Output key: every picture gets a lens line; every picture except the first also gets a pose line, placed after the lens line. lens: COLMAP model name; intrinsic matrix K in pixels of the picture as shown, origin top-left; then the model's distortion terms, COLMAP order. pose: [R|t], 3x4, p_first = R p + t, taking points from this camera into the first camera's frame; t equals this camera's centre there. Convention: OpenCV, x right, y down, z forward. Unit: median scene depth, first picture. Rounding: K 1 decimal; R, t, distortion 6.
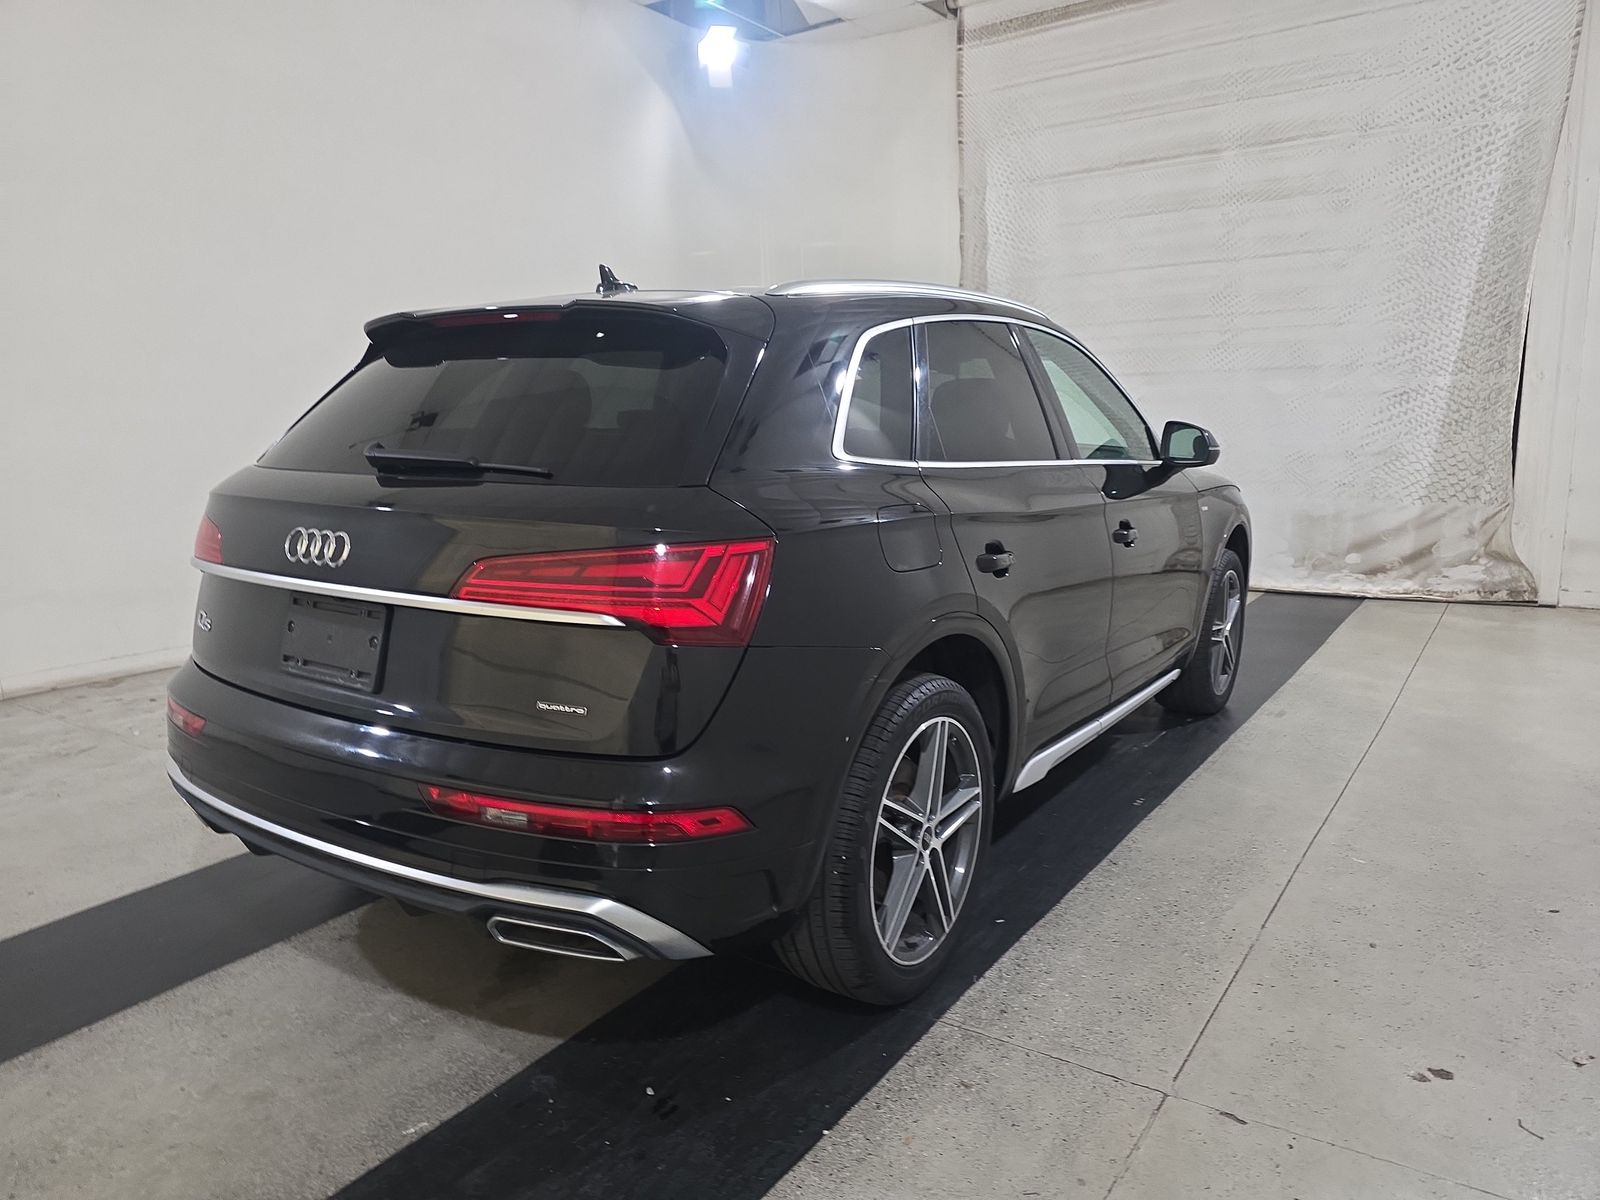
lens RADIAL K [[1065.0, 0, 789.1], [0, 1065.0, 592.8], [0, 0, 1]] dist [0.046633, -0.037037]
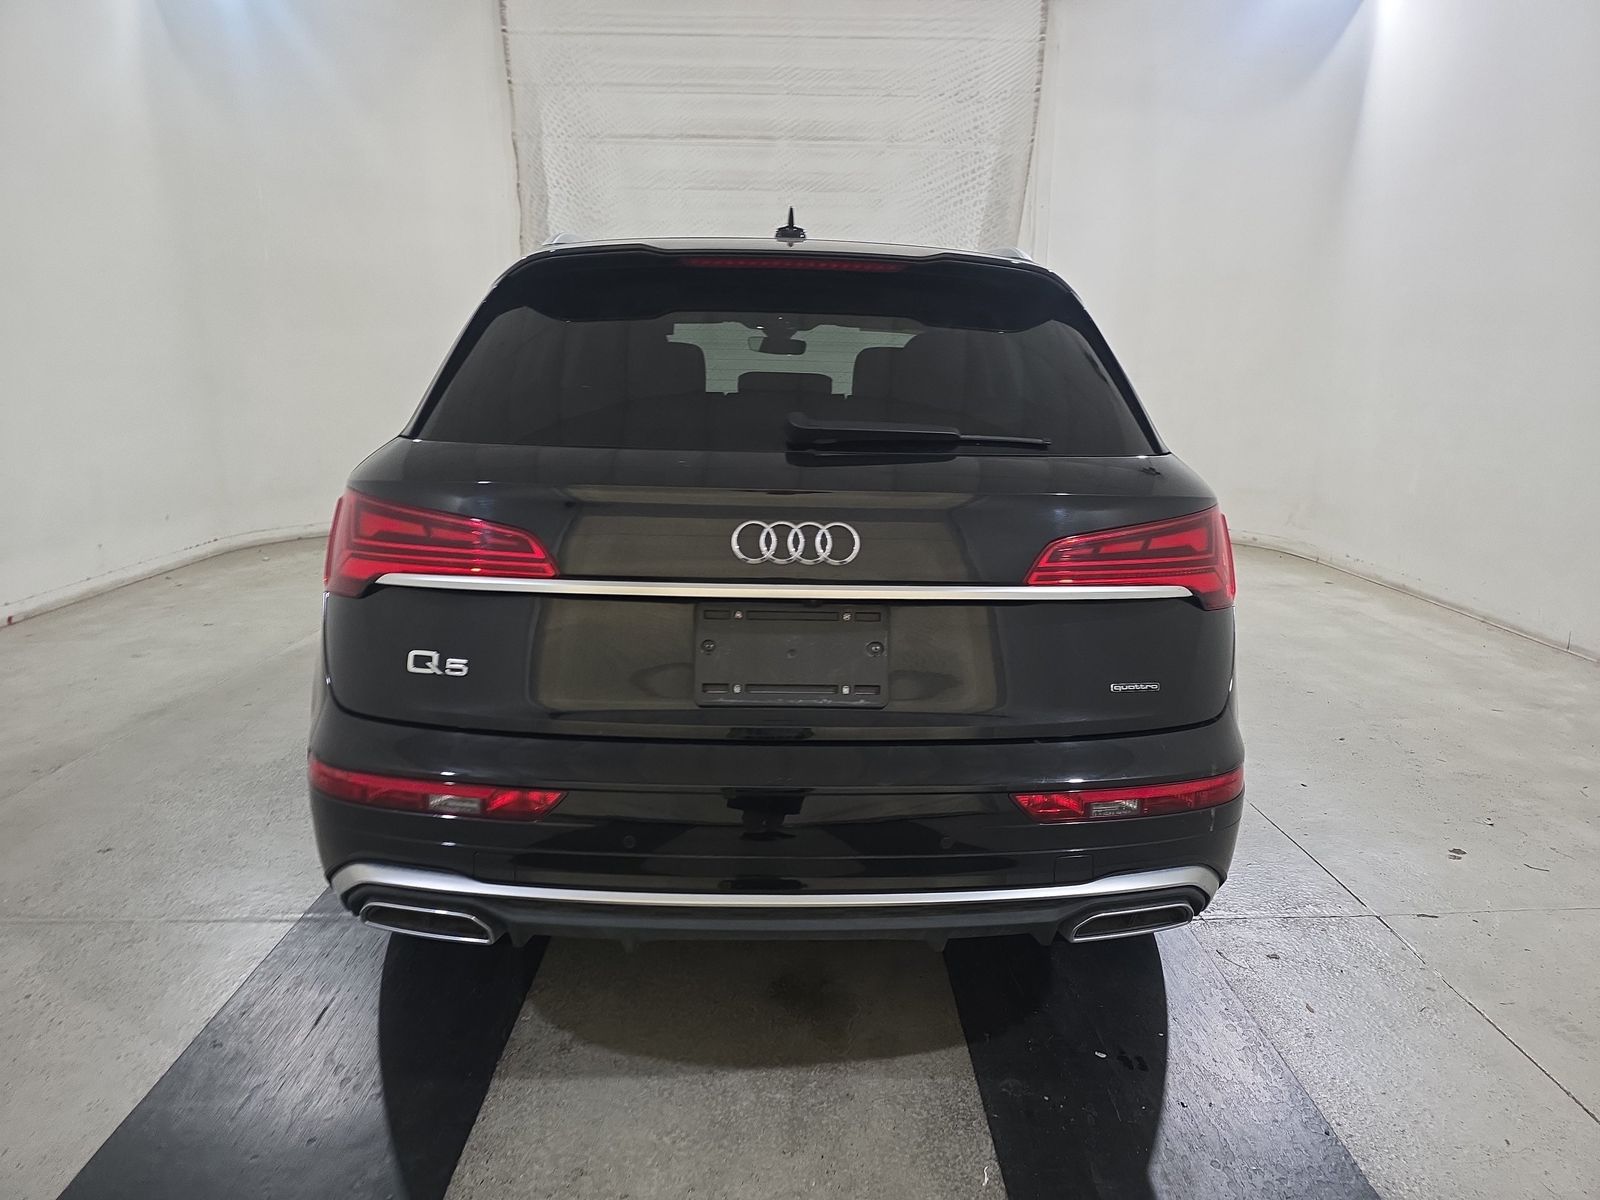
lens RADIAL K [[1065.0, 0, 812.0], [0, 1065.0, 597.9], [0, 0, 1]] dist [0.046633, -0.037037]
pose [[0.805896, -0.100490, 0.583467, -0.295488], [0.077564, 0.994917, 0.064222, -0.016946], [-0.586955, -0.006500, 0.809594, 0.112298]]
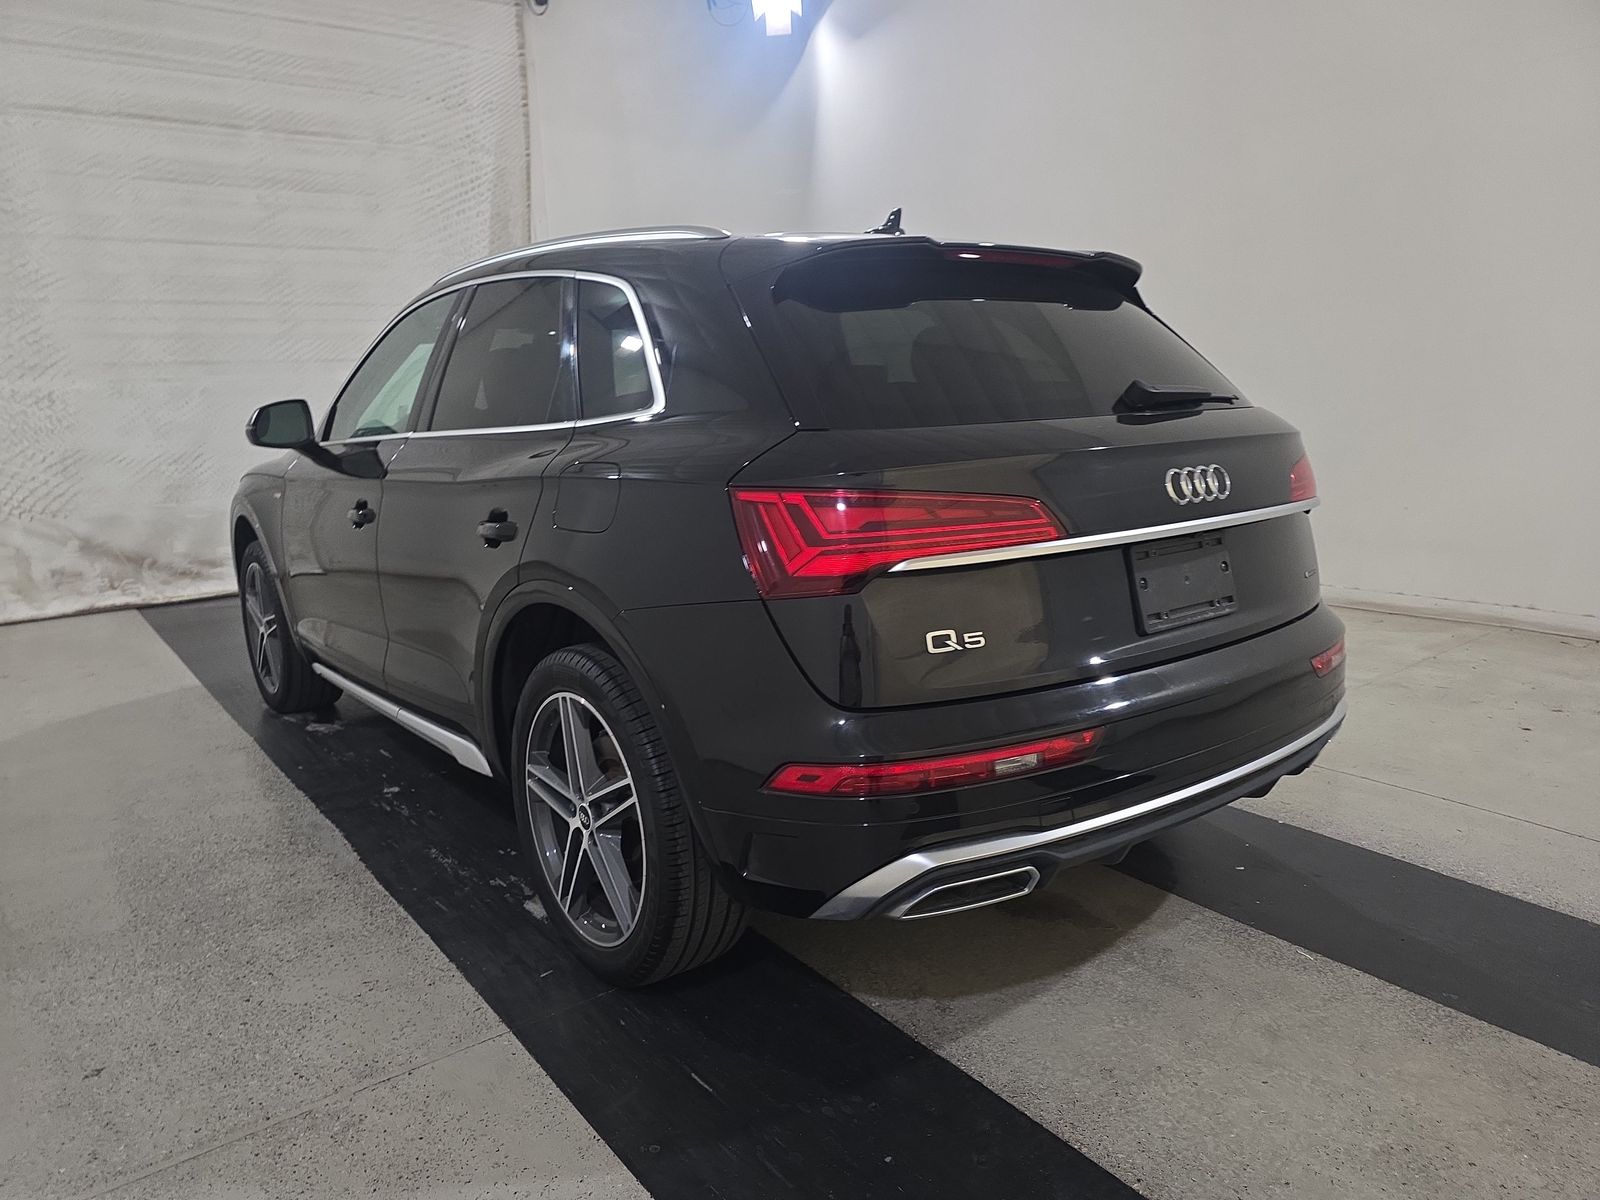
lens RADIAL K [[1065.0, 0, 777.6], [0, 1065.0, 616.7], [0, 0, 1]] dist [0.046633, -0.037037]
pose [[0.324144, -0.199498, 0.924733, -0.488361], [0.190276, 0.971283, 0.142843, -0.045075], [-0.926675, 0.129653, 0.352795, 0.336401]]
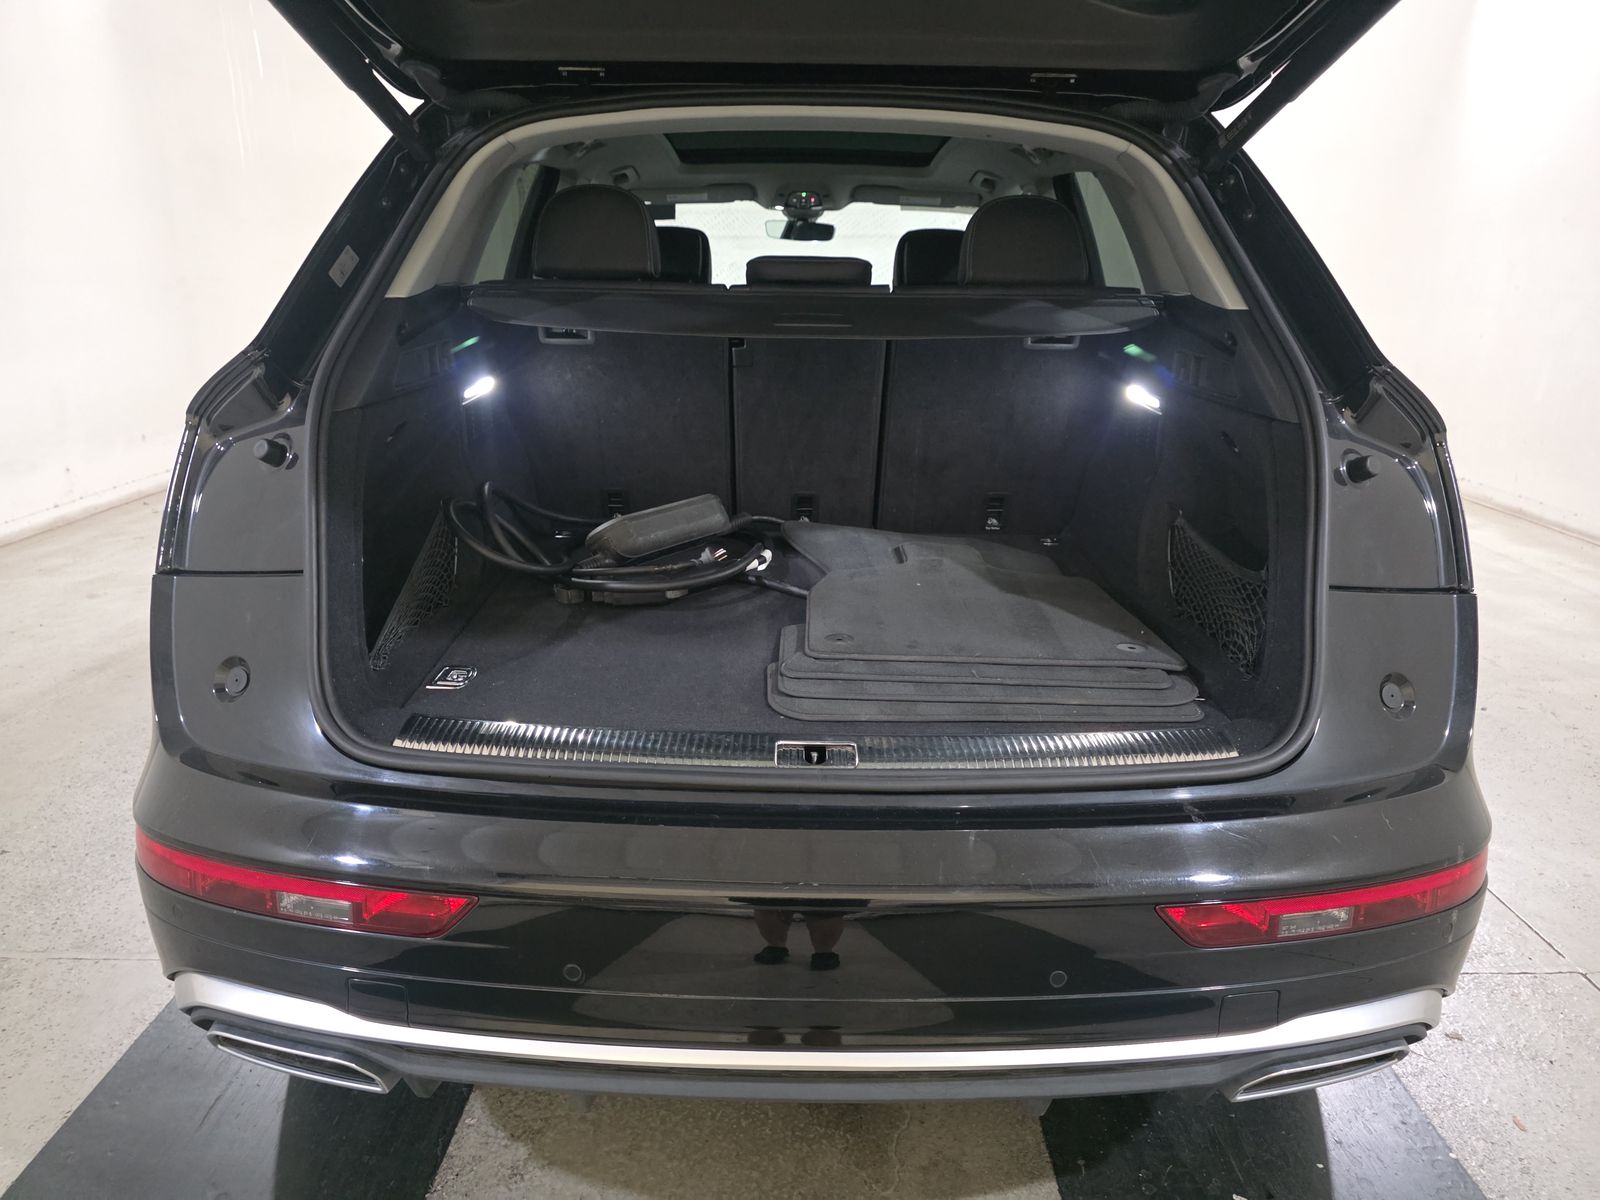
lens RADIAL K [[1065.0, 0, 792.4], [0, 1065.0, 606.0], [0, 0, 1]] dist [0.046633, -0.037037]
pose [[0.829873, -0.152209, 0.536790, -0.238695], [0.082502, 0.984971, 0.151745, -0.025843], [-0.551820, -0.081642, 0.829958, 0.192240]]
